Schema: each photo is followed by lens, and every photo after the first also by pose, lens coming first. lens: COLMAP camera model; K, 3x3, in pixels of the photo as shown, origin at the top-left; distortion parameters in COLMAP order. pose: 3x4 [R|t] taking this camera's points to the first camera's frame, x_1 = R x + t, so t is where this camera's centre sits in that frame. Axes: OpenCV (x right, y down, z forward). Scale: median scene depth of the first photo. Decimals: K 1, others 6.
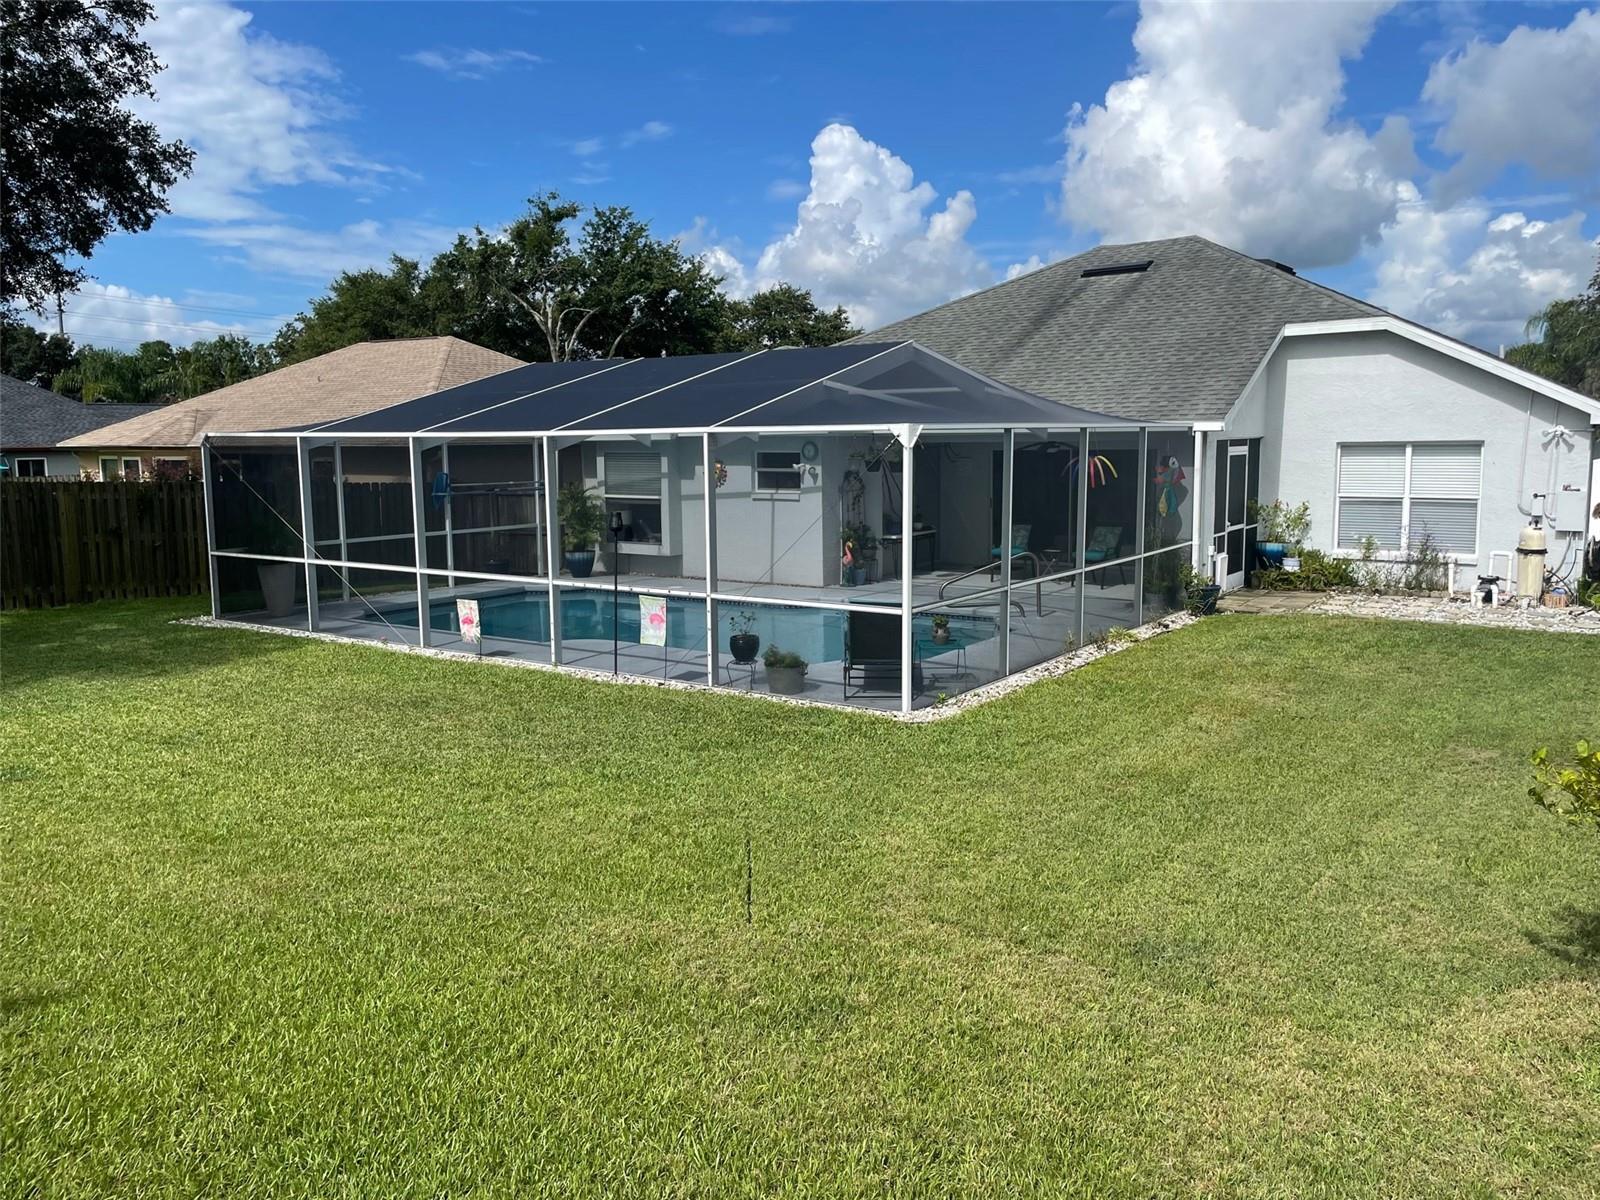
lens RADIAL K [[1202.7, 0, 827.6], [0, 1202.7, 599.1], [0, 0, 1]] dist [0.067721, -0.099744]
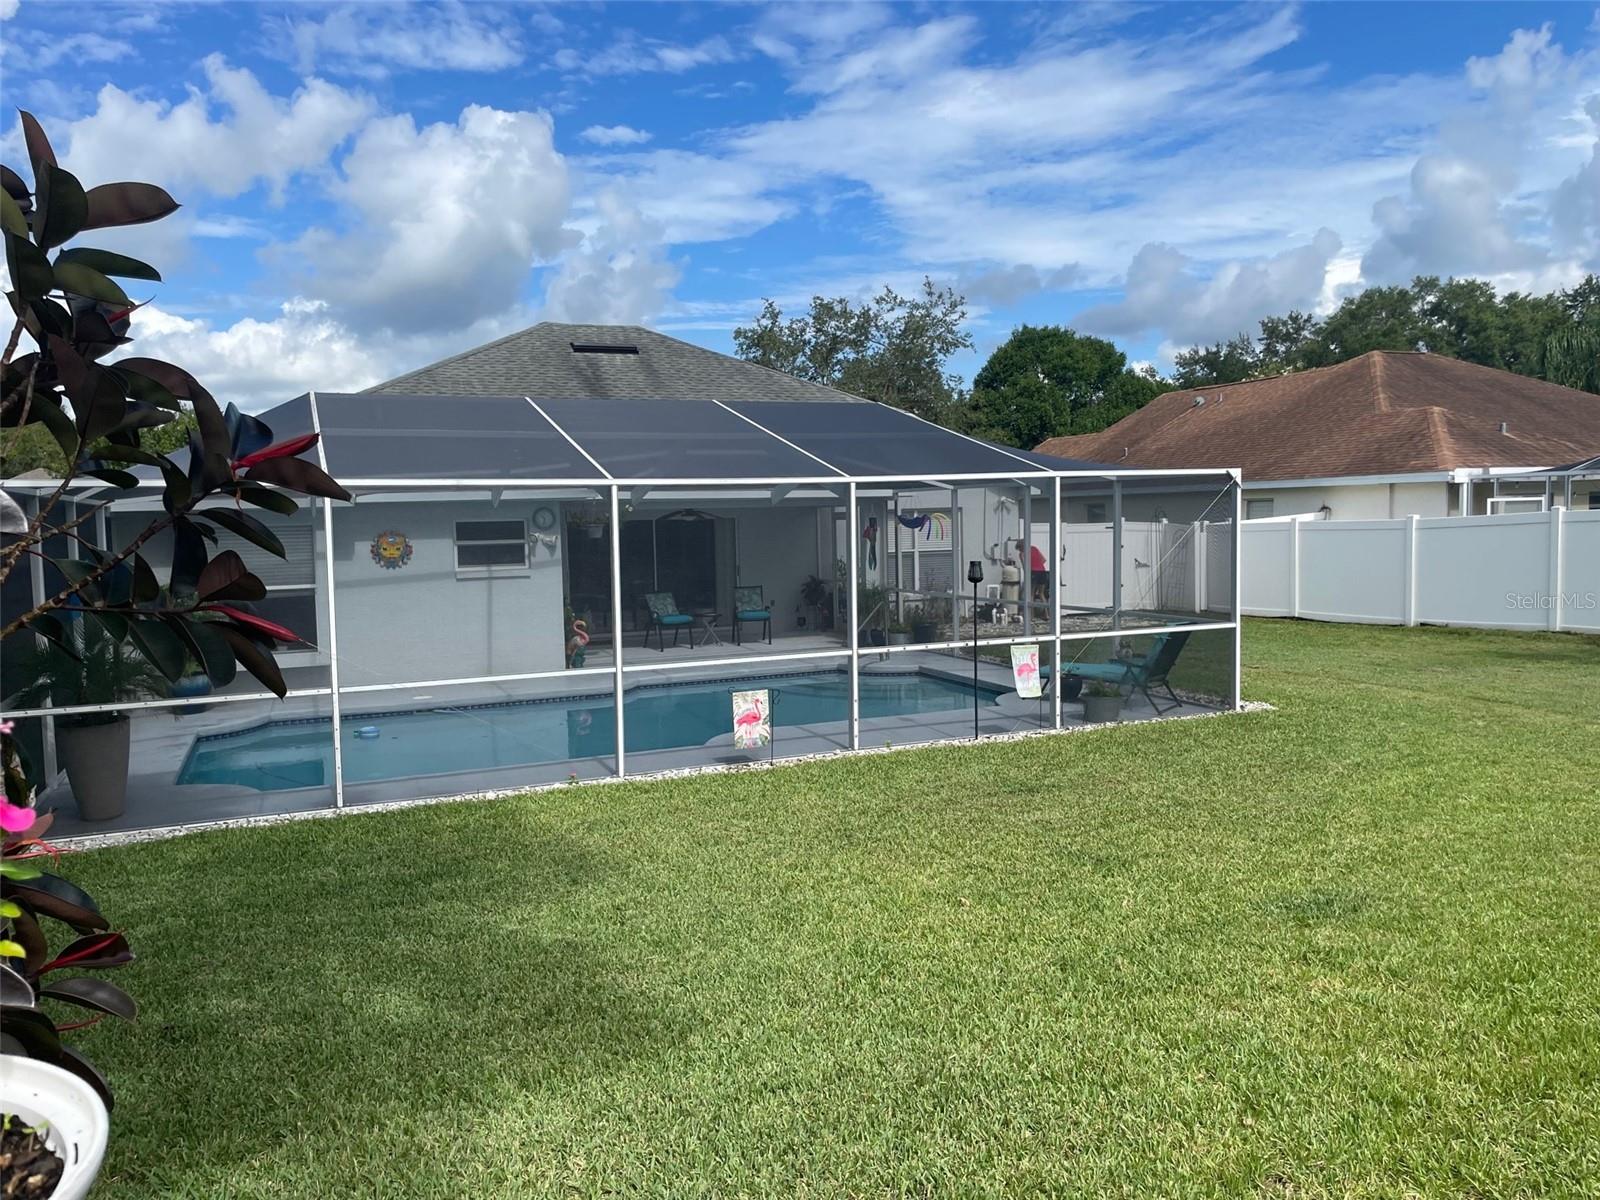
lens RADIAL K [[1202.7, 0, 827.6], [0, 1202.7, 599.1], [0, 0, 1]] dist [0.067721, -0.099744]
pose [[0.562877, -0.061644, 0.824239, -0.616460], [0.128167, 0.991663, -0.013360, -0.028162], [-0.816543, 0.113160, 0.566085, 0.351791]]
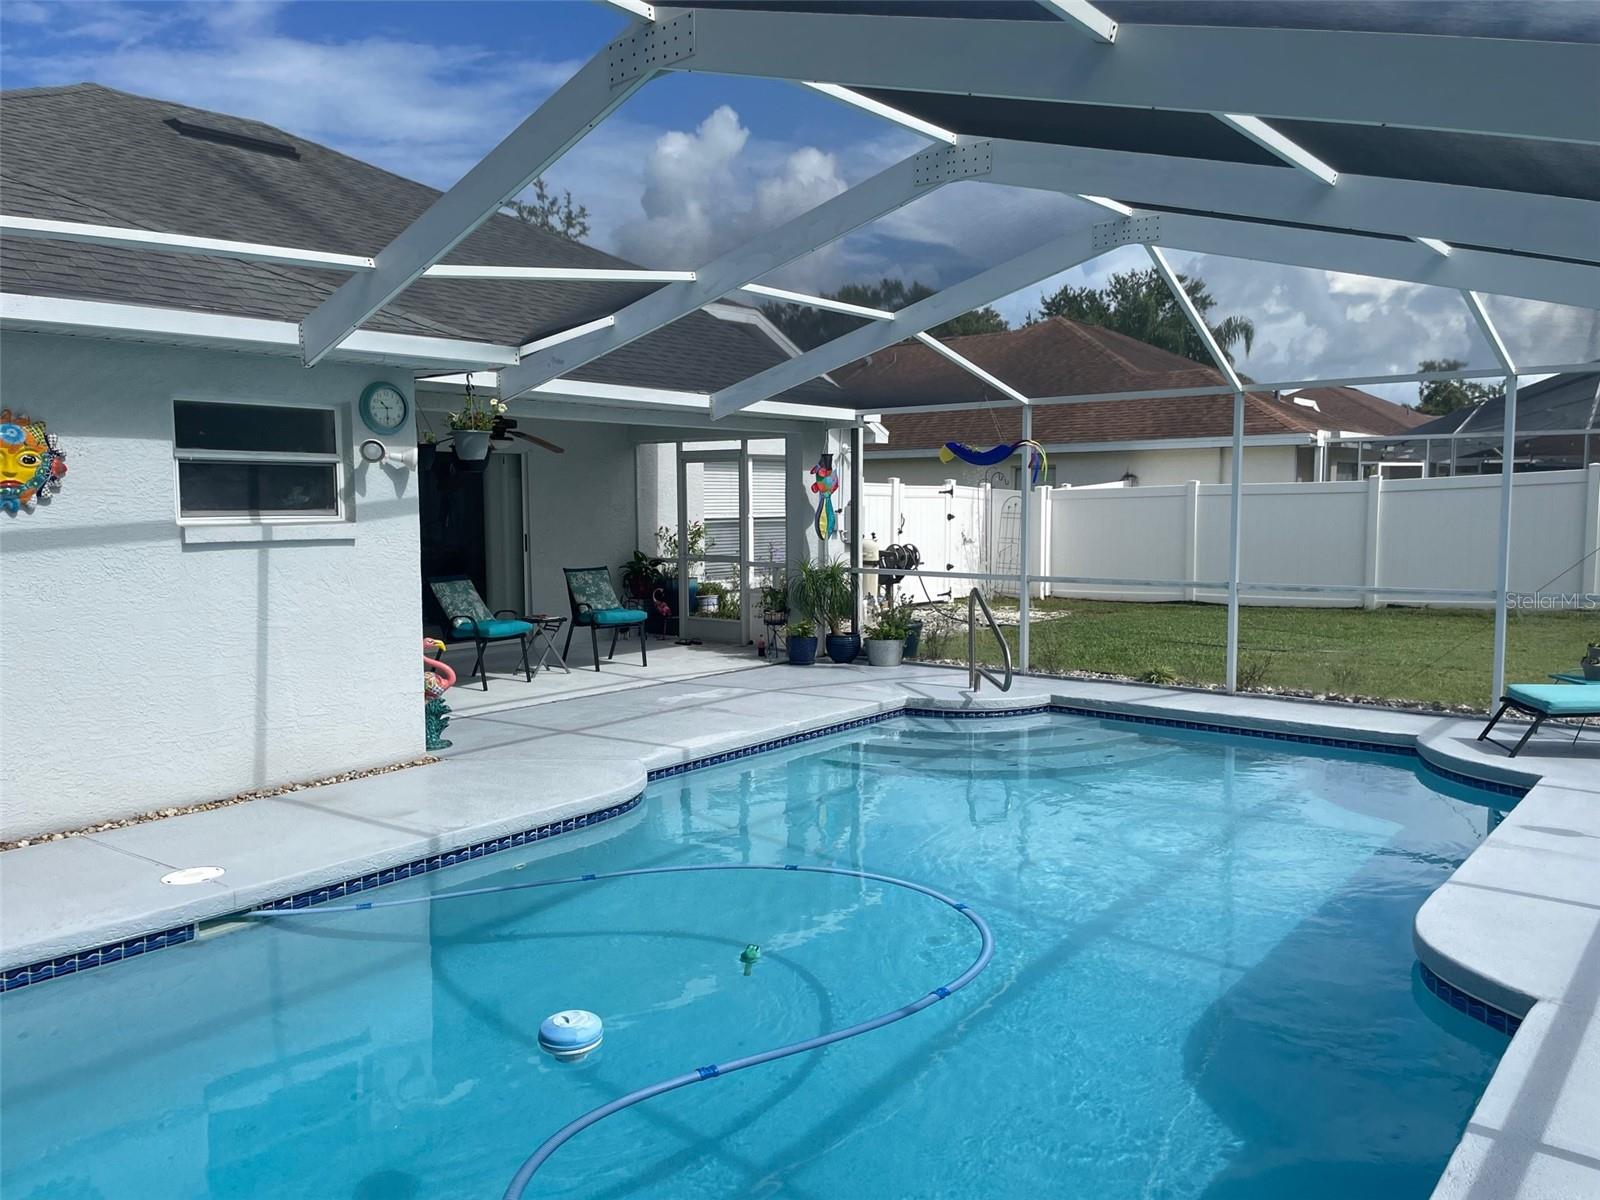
lens RADIAL K [[1193.6, 0, 801.0], [0, 1193.6, 582.3], [0, 0, 1]] dist [0.079488, -0.112034]
pose [[0.101576, -0.058617, 0.993099, -0.377204], [0.137297, 0.989536, 0.044363, -0.067781], [-0.985308, 0.131843, 0.108561, 0.839080]]
